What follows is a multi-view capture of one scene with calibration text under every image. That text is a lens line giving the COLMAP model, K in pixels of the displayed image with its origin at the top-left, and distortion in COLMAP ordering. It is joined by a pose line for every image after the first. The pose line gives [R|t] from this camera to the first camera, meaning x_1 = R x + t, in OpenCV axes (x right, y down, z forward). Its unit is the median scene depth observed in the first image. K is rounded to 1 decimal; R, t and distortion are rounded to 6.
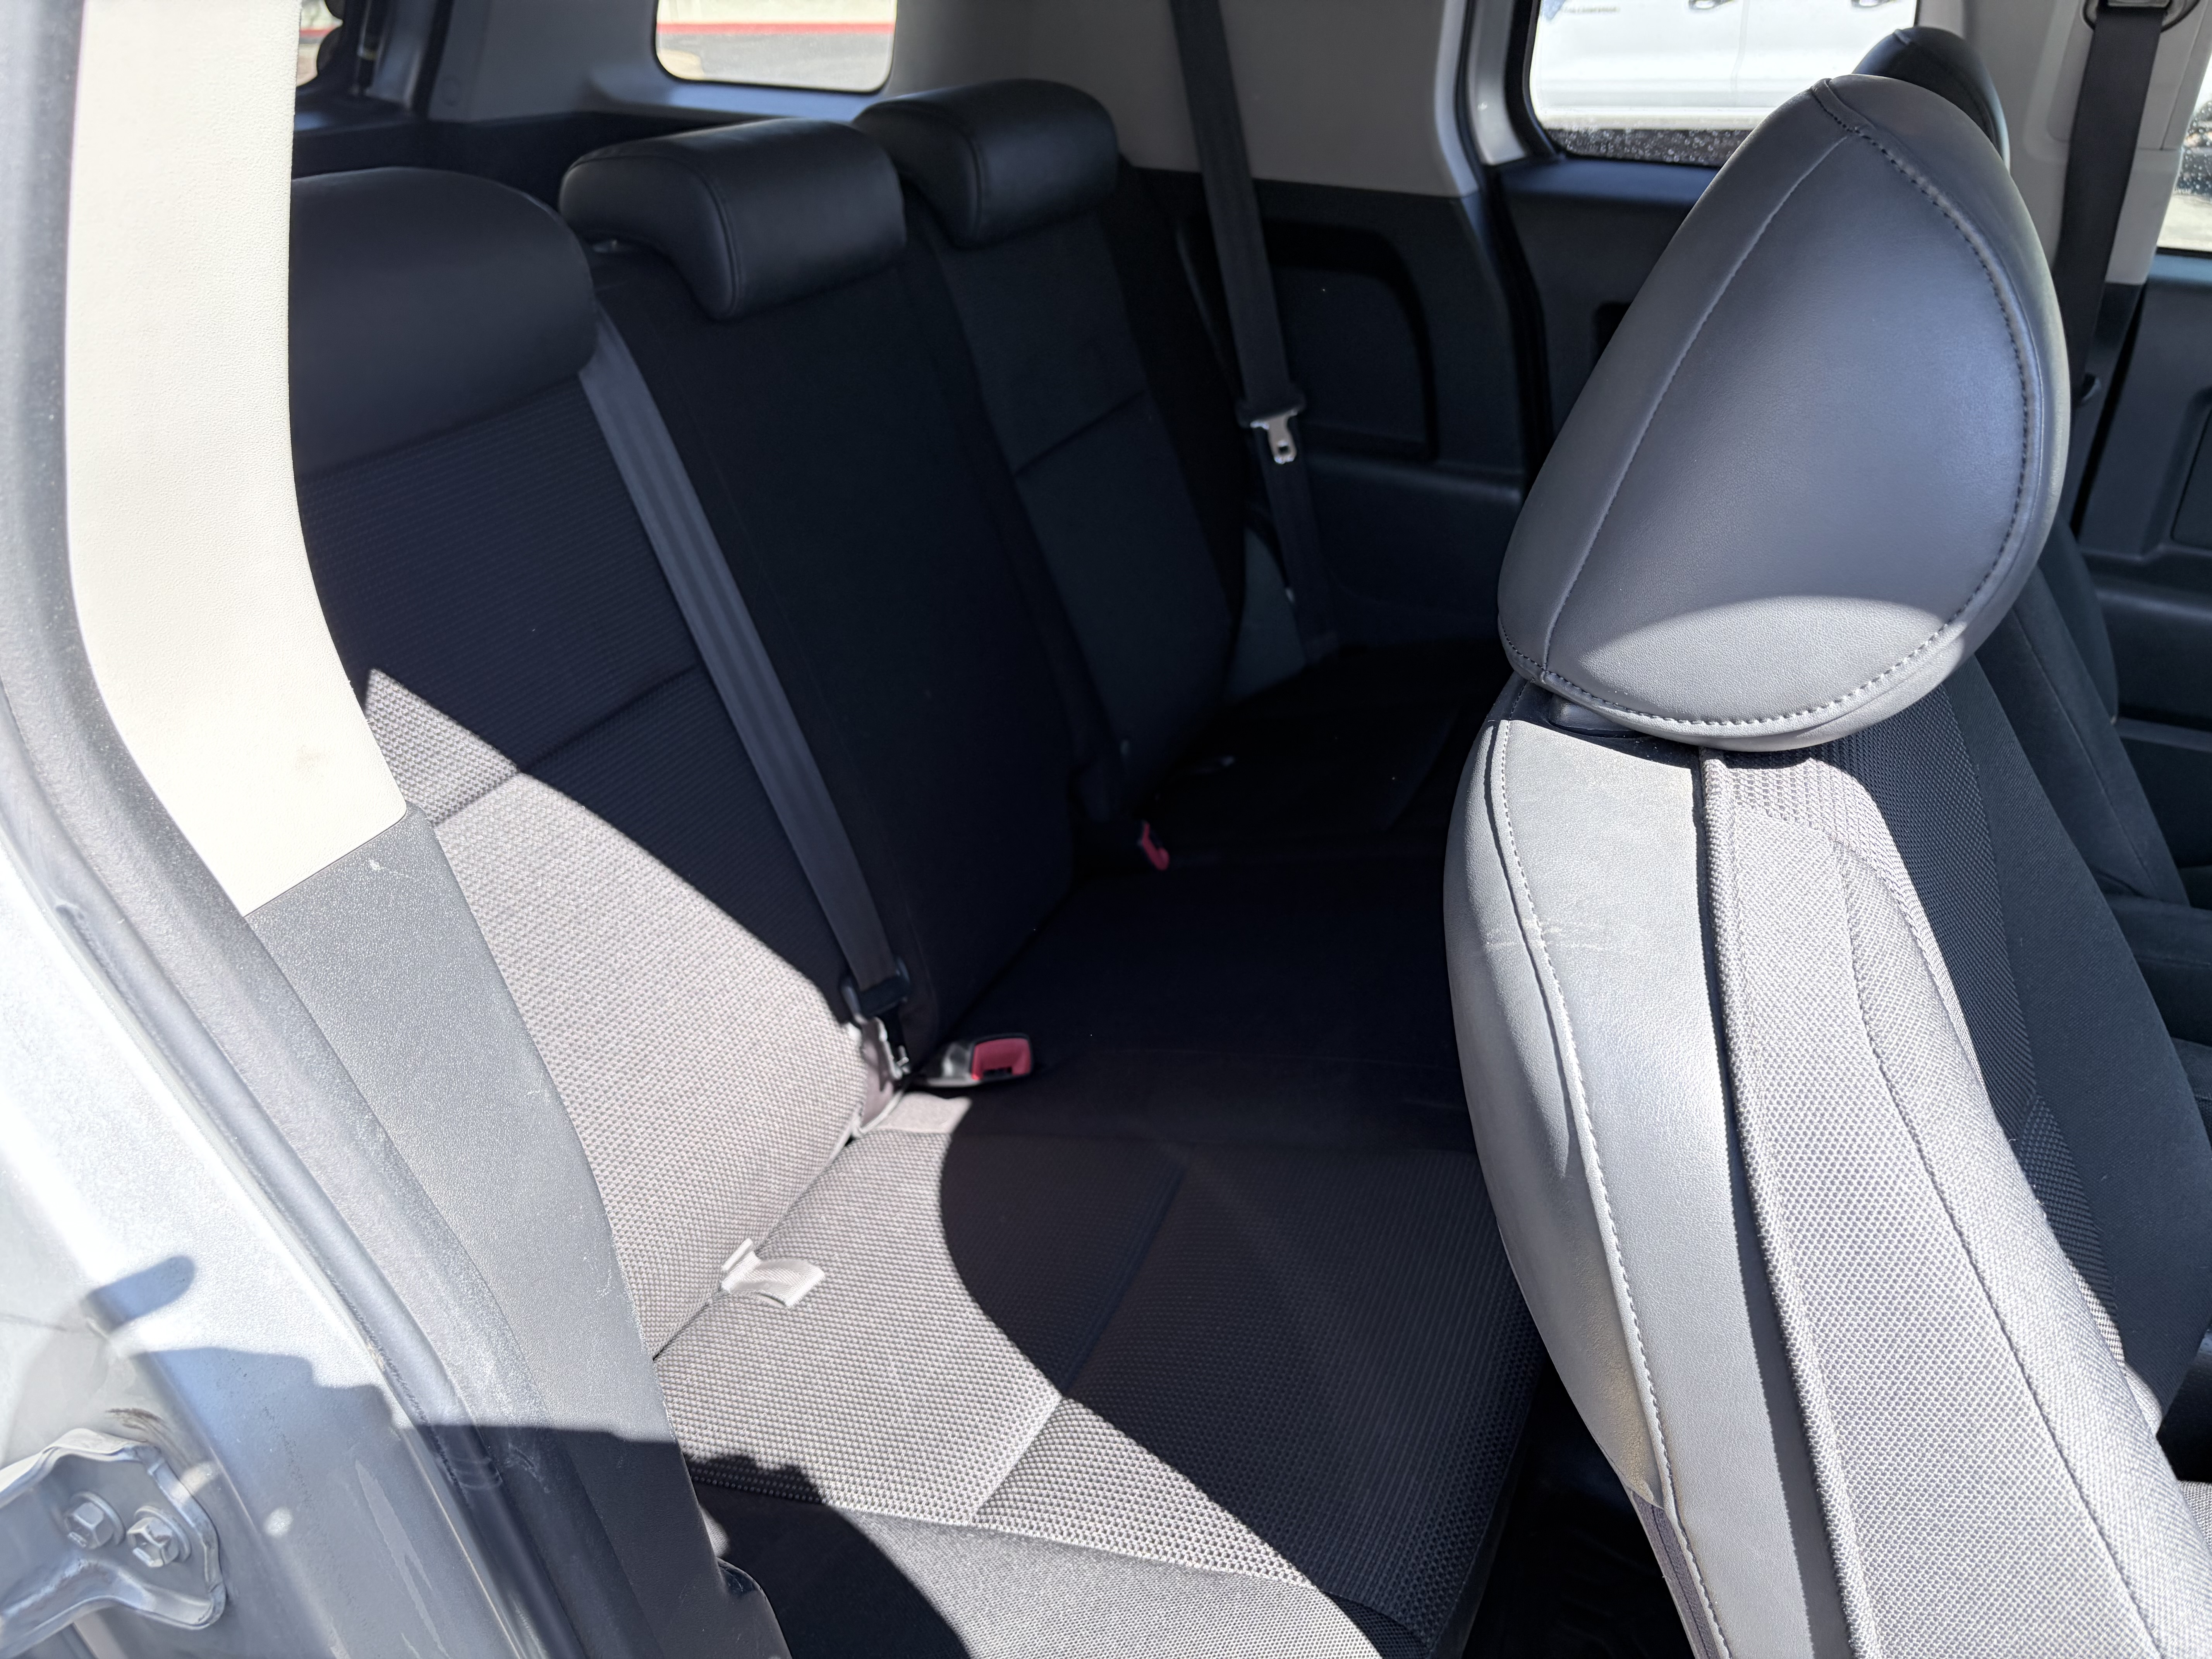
lens RADIAL K [[1734.8, 0, 1151.4], [0, 1734.8, 825.7], [0, 0, 1]] dist [-0.000987, -0.002340]
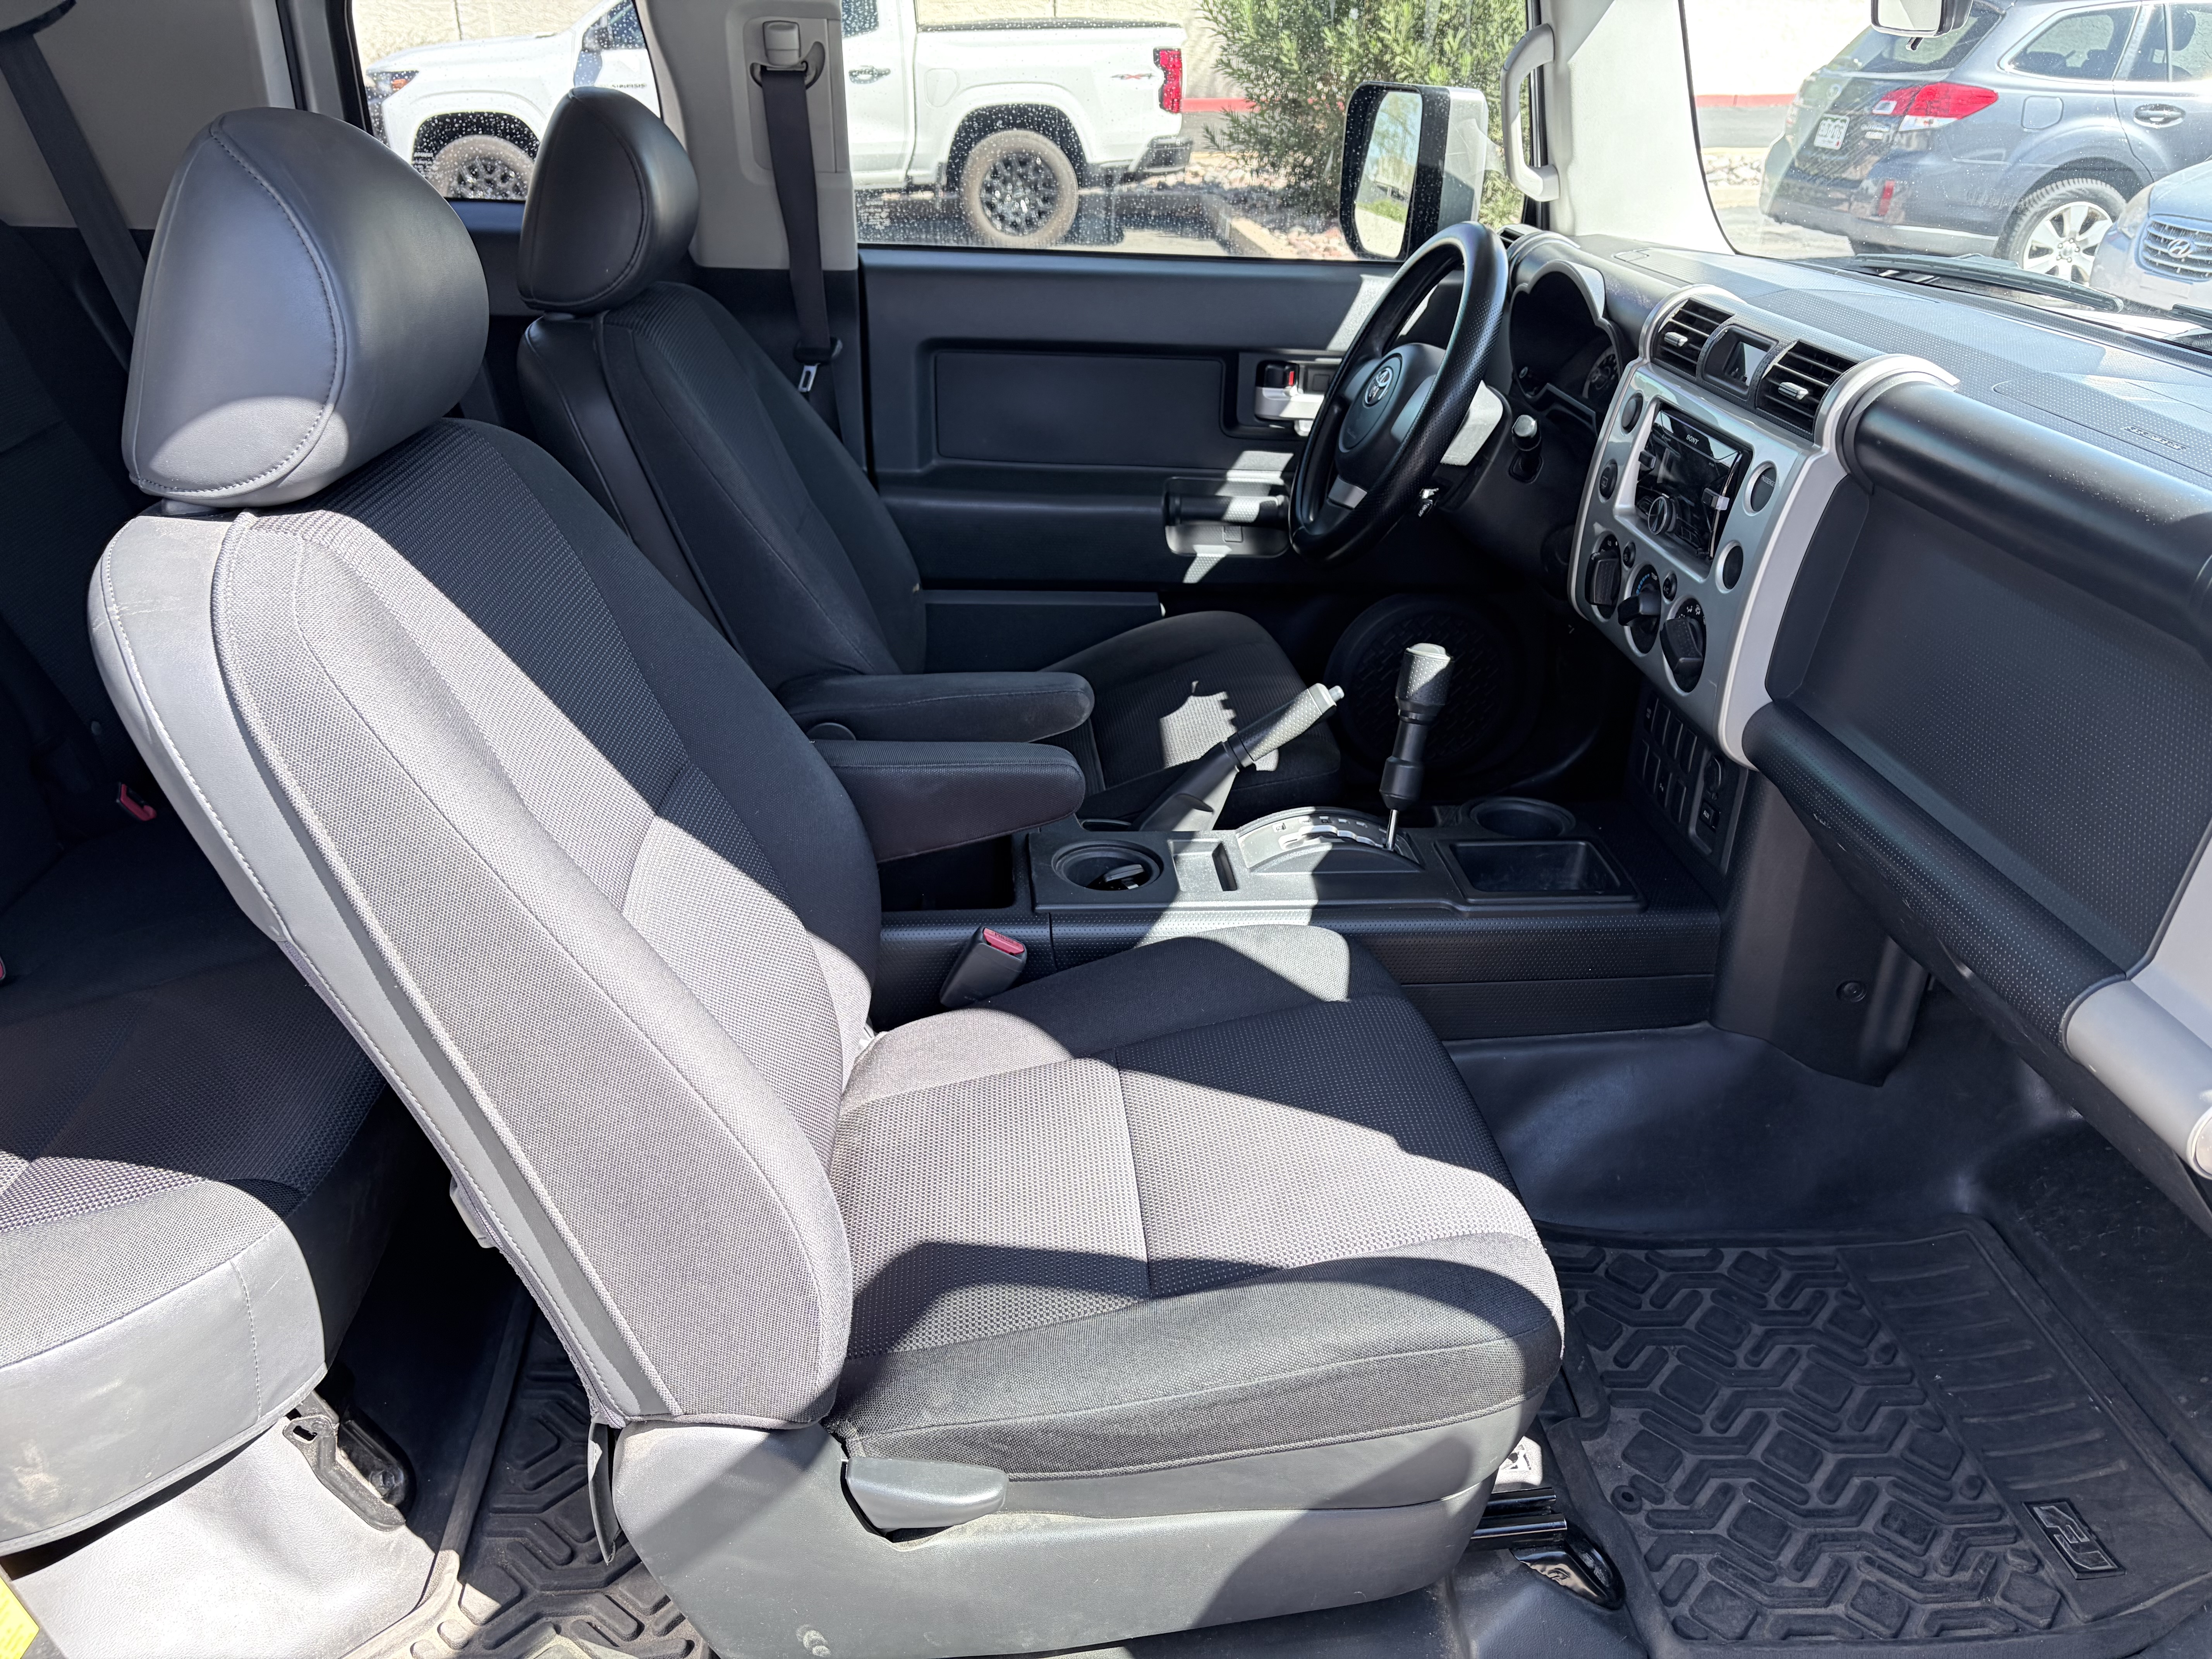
lens RADIAL K [[1686.0, 0, 1122.3], [0, 1686.0, 828.9], [0, 0, 1]] dist [0.045688, -0.049073]
pose [[0.894480, -0.197345, 0.401198, 0.154454], [0.209149, 0.977774, 0.014654, 0.176166], [-0.395173, 0.070802, 0.915874, -0.347640]]
